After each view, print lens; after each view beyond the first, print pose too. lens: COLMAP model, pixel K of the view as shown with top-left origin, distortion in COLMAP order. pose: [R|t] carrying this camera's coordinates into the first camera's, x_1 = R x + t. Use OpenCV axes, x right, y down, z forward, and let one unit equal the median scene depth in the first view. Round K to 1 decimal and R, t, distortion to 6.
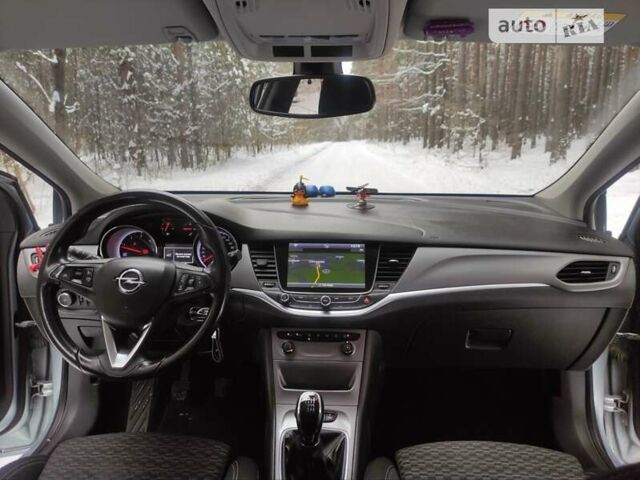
lens RADIAL K [[613.3, 0, 320.1], [0, 613.3, 240.2], [0, 0, 1]] dist [0.039849, 0.000000]
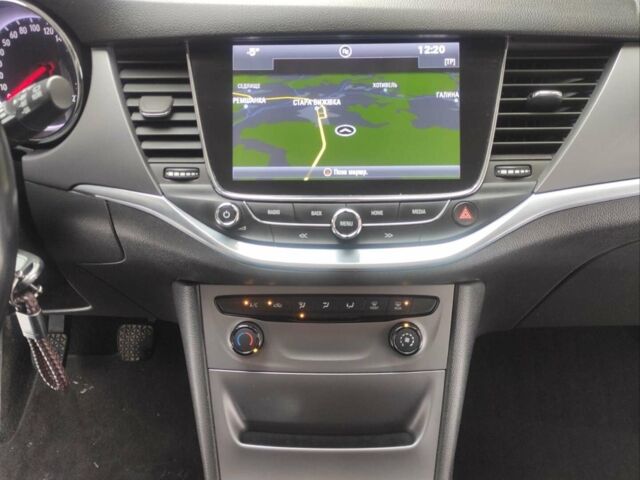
lens RADIAL K [[613.3, 0, 321.0], [0, 613.3, 240.1], [0, 0, 1]] dist [0.039849, 0.000000]
pose [[0.999410, -0.030446, 0.015913, -0.010856], [0.024004, 0.950261, 0.310530, 0.002462], [-0.024576, -0.309965, 0.950430, 0.659512]]
